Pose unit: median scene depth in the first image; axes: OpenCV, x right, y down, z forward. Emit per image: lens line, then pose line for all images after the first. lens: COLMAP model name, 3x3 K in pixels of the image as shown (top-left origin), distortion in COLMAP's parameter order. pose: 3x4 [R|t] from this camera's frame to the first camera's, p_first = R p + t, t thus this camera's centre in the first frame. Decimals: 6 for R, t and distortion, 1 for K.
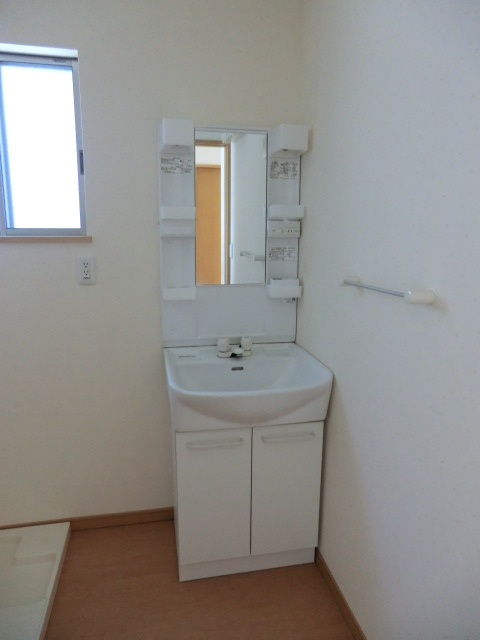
lens RADIAL K [[458.0, 0, 244.4], [0, 458.0, 317.9], [0, 0, 1]] dist [-0.109821, 0.136506]
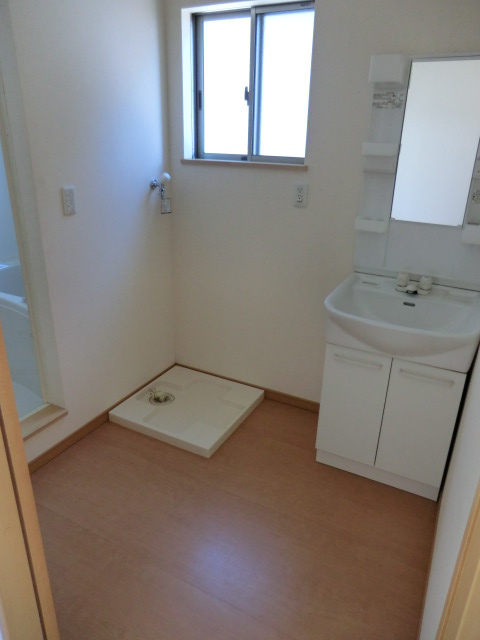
lens RADIAL K [[458.0, 0, 244.4], [0, 458.0, 317.9], [0, 0, 1]] dist [-0.109821, 0.136506]
pose [[0.766755, 0.247892, -0.592145, 0.325912], [-0.137212, 0.964402, 0.226059, -0.042920], [0.627104, -0.092082, 0.773474, -0.047113]]
